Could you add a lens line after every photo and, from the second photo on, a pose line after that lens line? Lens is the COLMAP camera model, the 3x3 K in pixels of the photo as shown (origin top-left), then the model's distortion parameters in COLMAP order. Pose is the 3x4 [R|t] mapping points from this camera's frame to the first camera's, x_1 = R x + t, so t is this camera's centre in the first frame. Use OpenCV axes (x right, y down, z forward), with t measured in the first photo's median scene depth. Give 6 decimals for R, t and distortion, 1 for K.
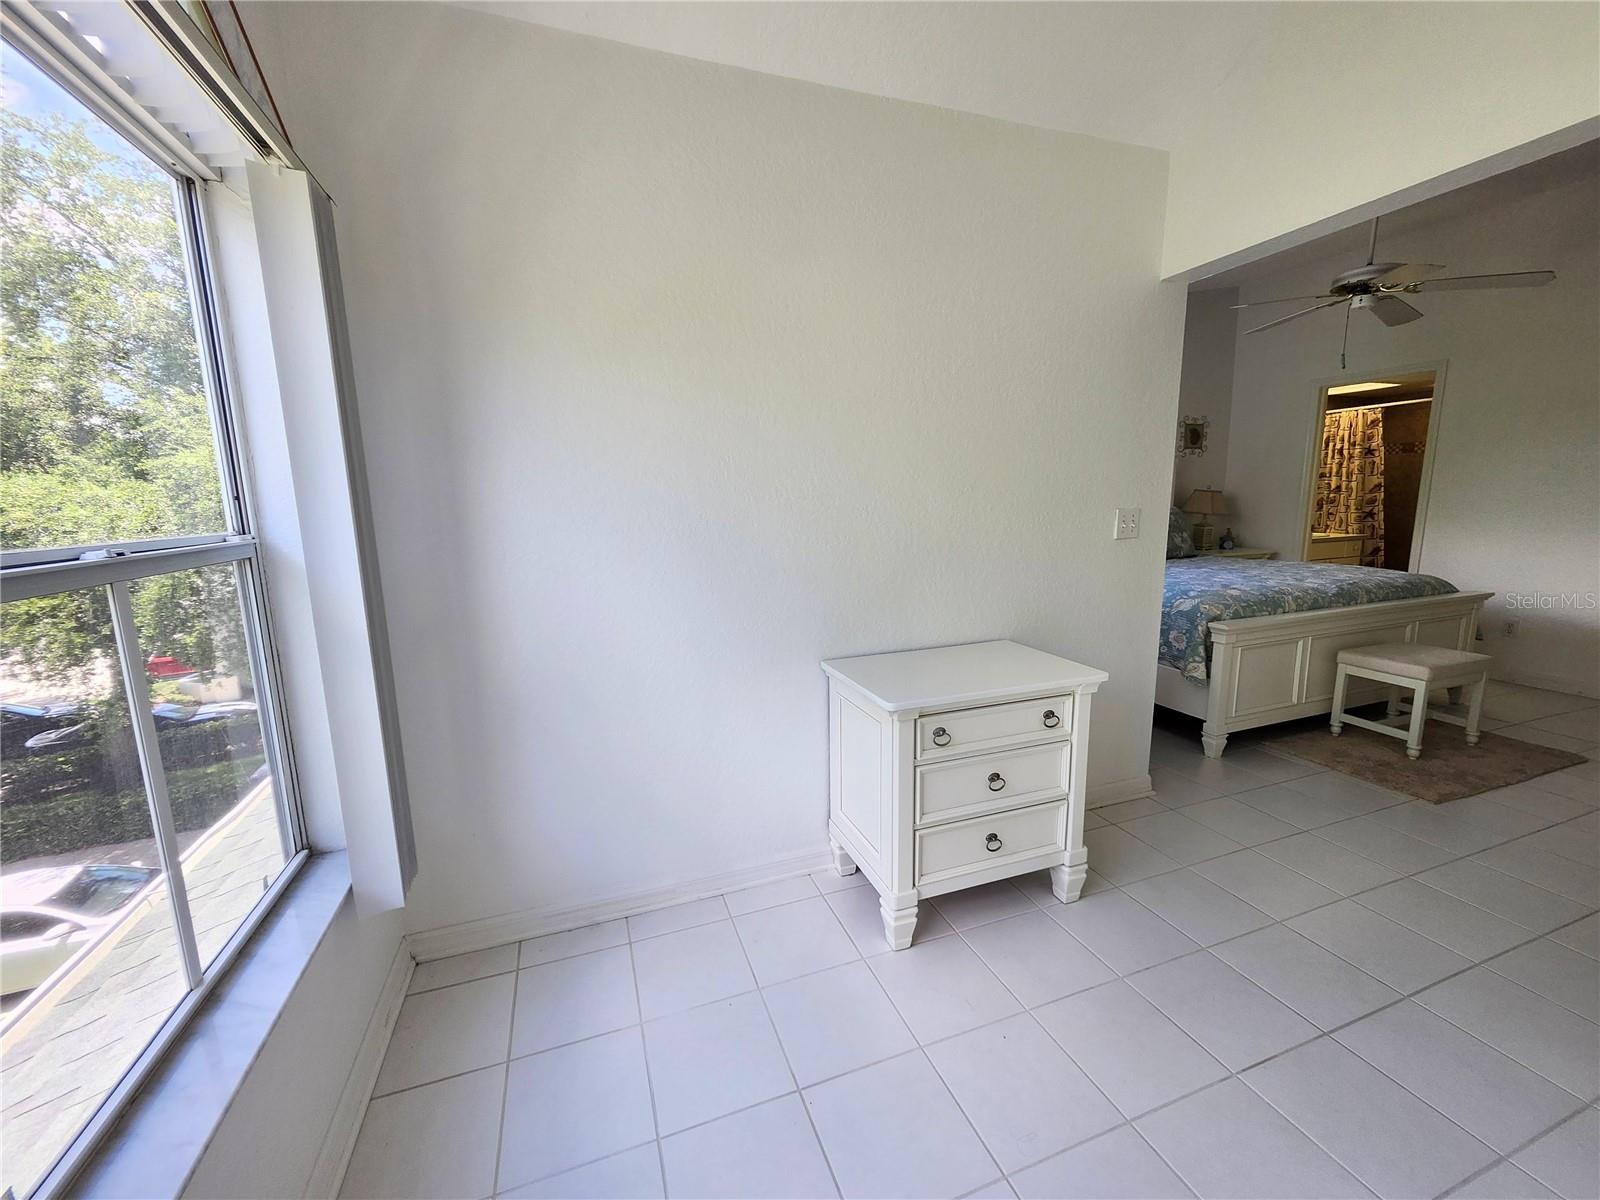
lens RADIAL K [[631.1, 0, 784.0], [0, 631.1, 594.4], [0, 0, 1]] dist [-0.002361, 0.000399]
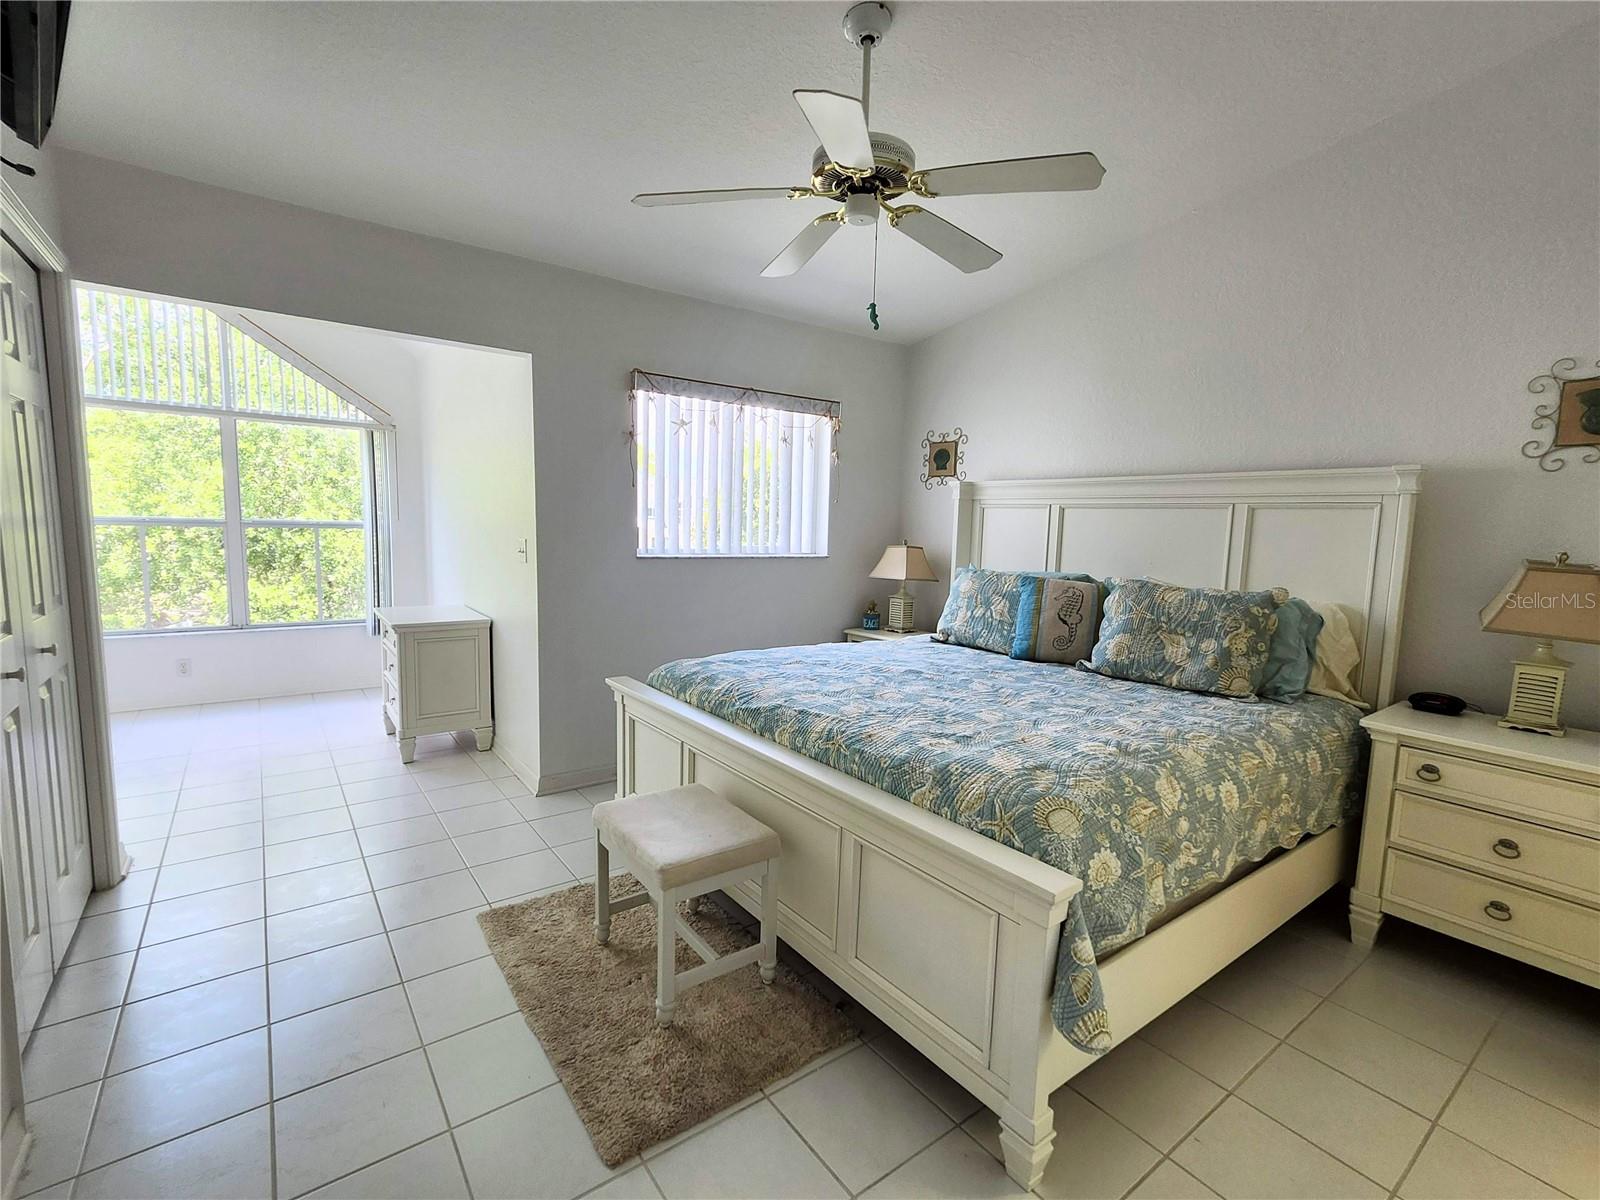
lens RADIAL K [[715.9, 0, 802.0], [0, 715.9, 606.7], [0, 0, 1]] dist [0.002983, 0.000118]
pose [[0.312253, 0.136867, -0.940088, 0.885241], [-0.190292, 0.978523, 0.079256, -0.091841], [0.930745, 0.154144, 0.331591, 0.471004]]
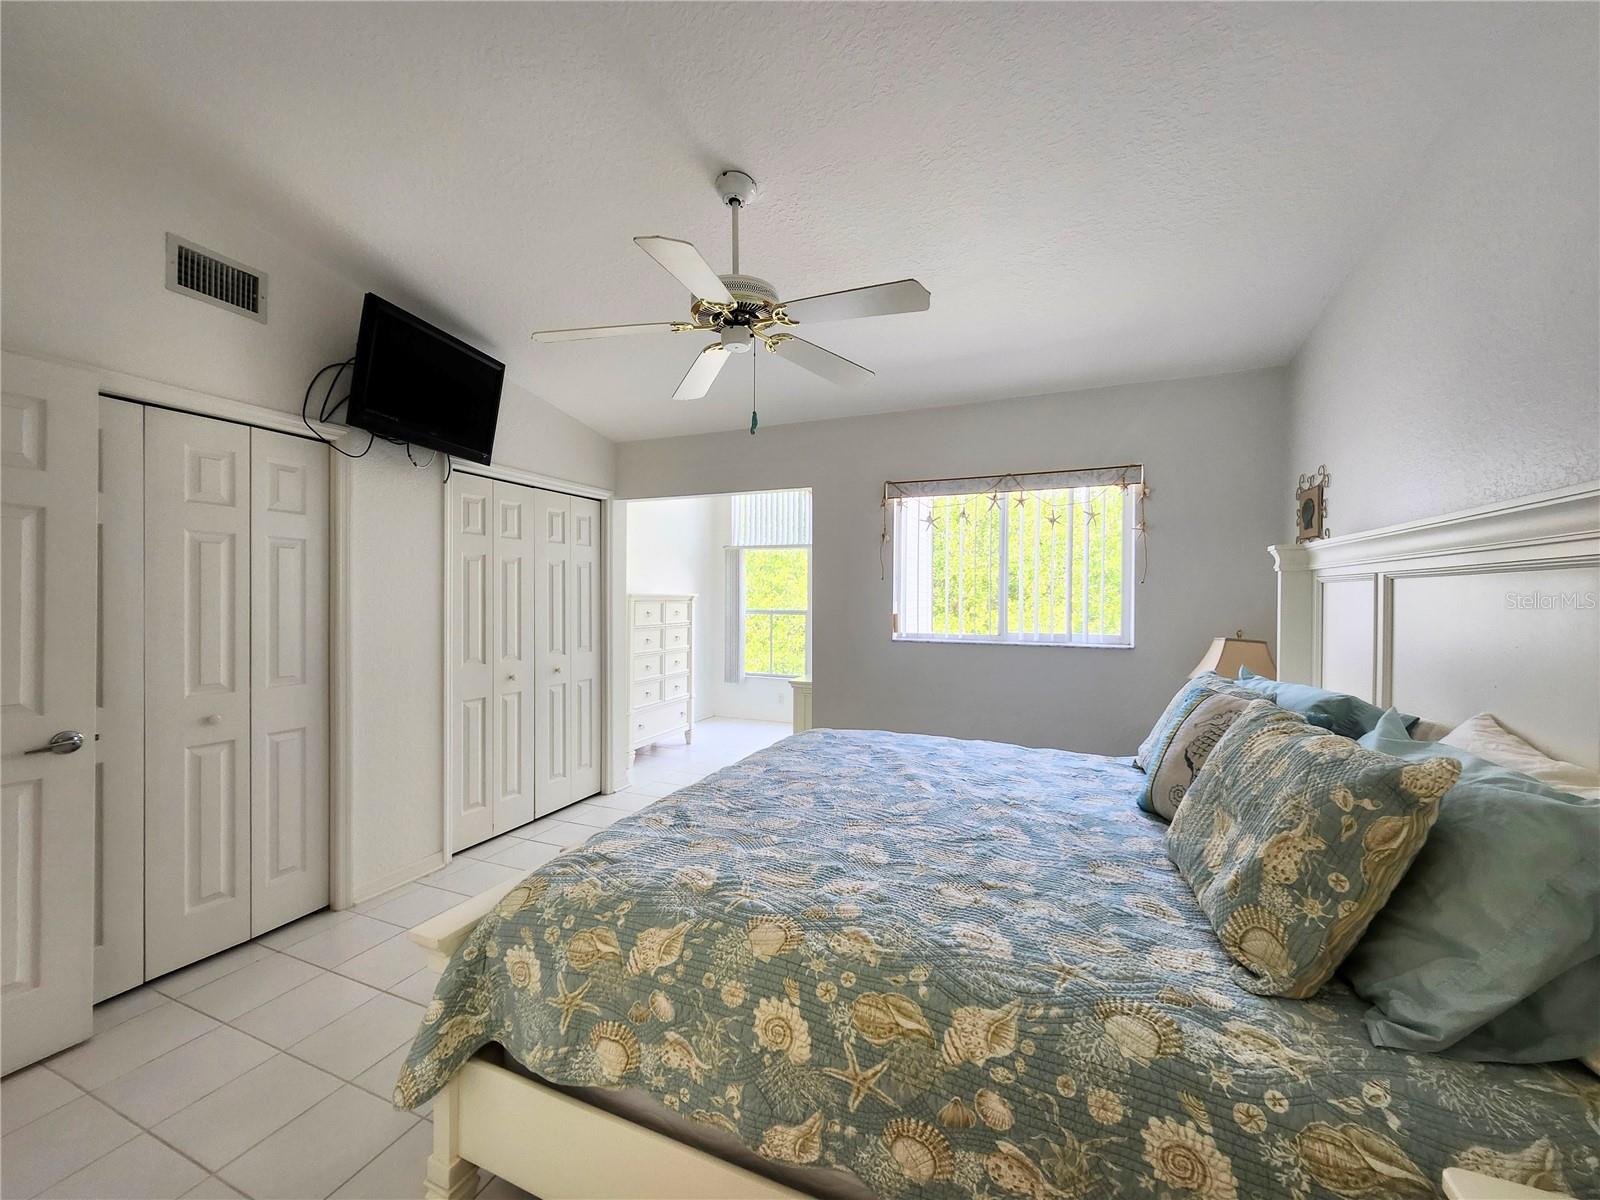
lens RADIAL K [[631.1, 0, 798.8], [0, 631.1, 607.0], [0, 0, 1]] dist [-0.002361, 0.000399]
pose [[-0.661430, 0.024445, -0.749608, 0.783676], [-0.118801, 0.983436, 0.136897, -0.165374], [0.740538, 0.179602, -0.647570, 0.872661]]
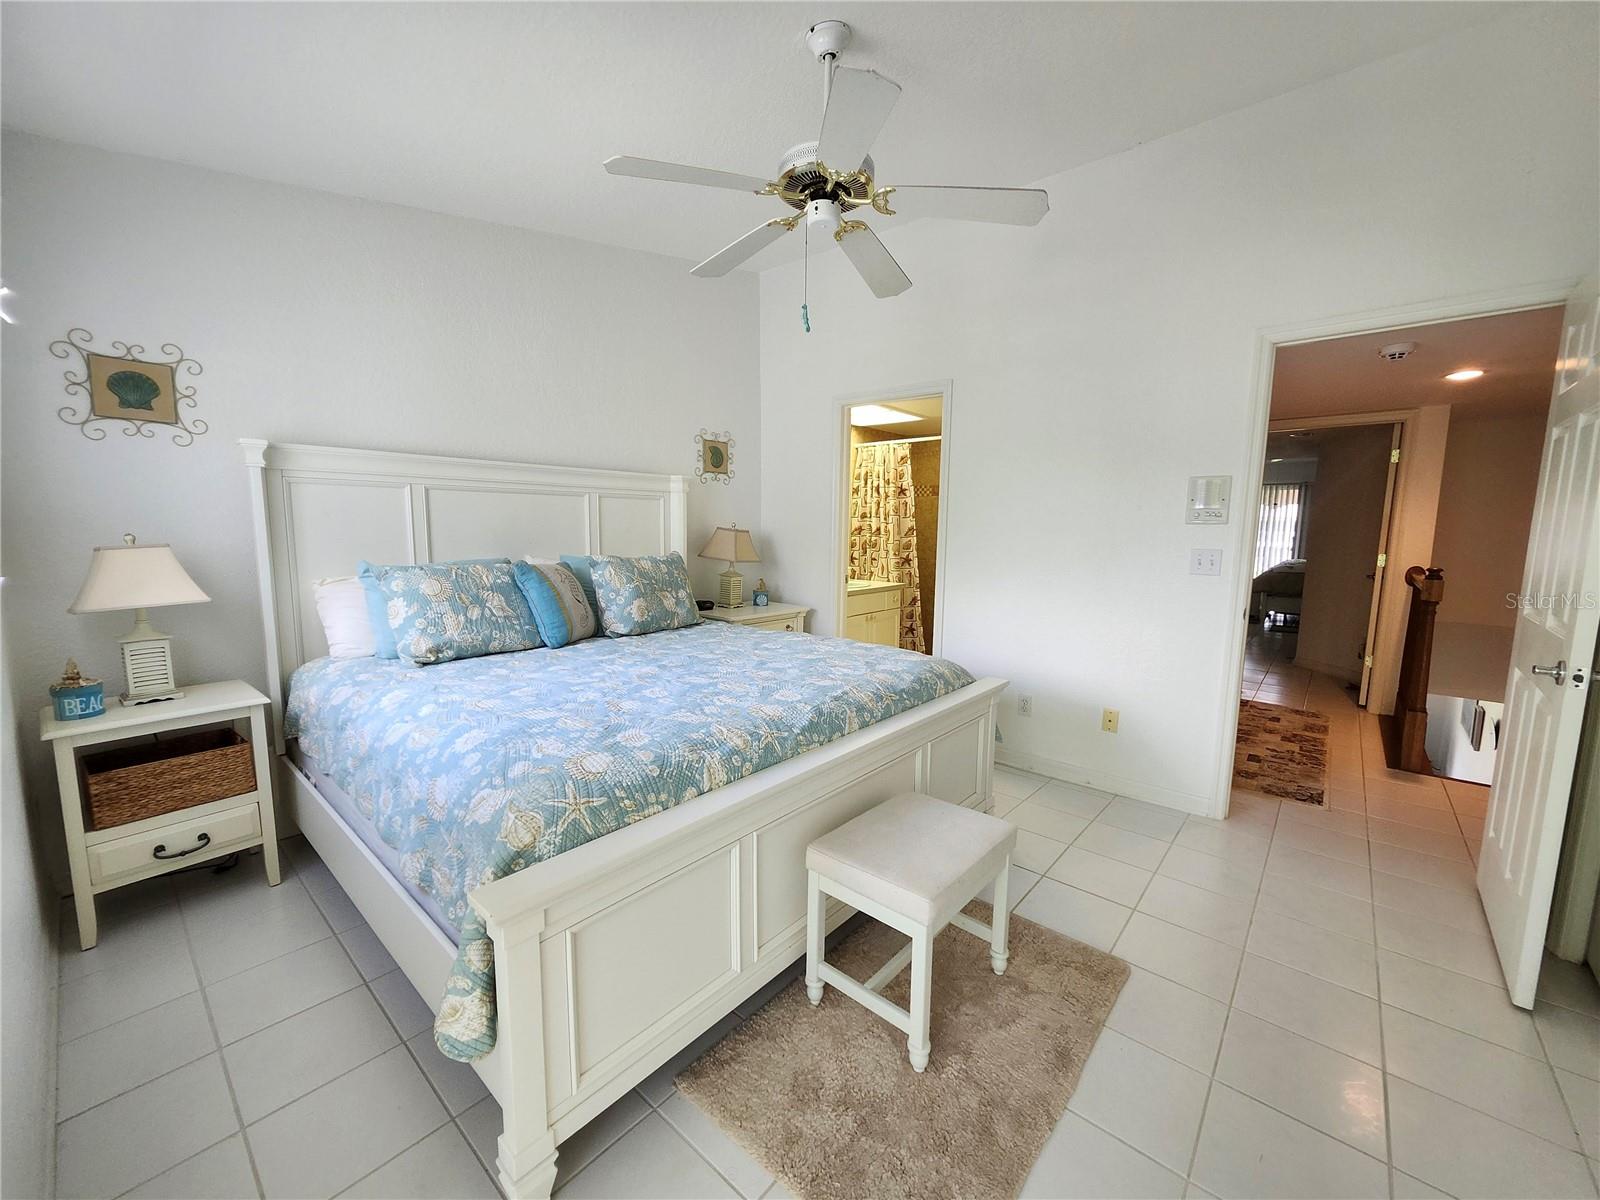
lens RADIAL K [[631.1, 0, 798.3], [0, 631.1, 592.5], [0, 0, 1]] dist [-0.002361, 0.000399]
pose [[0.864022, -0.021733, 0.502985, 0.348738], [0.047064, 0.998180, -0.037717, -0.055739], [-0.501249, 0.056261, 0.863472, 0.307581]]
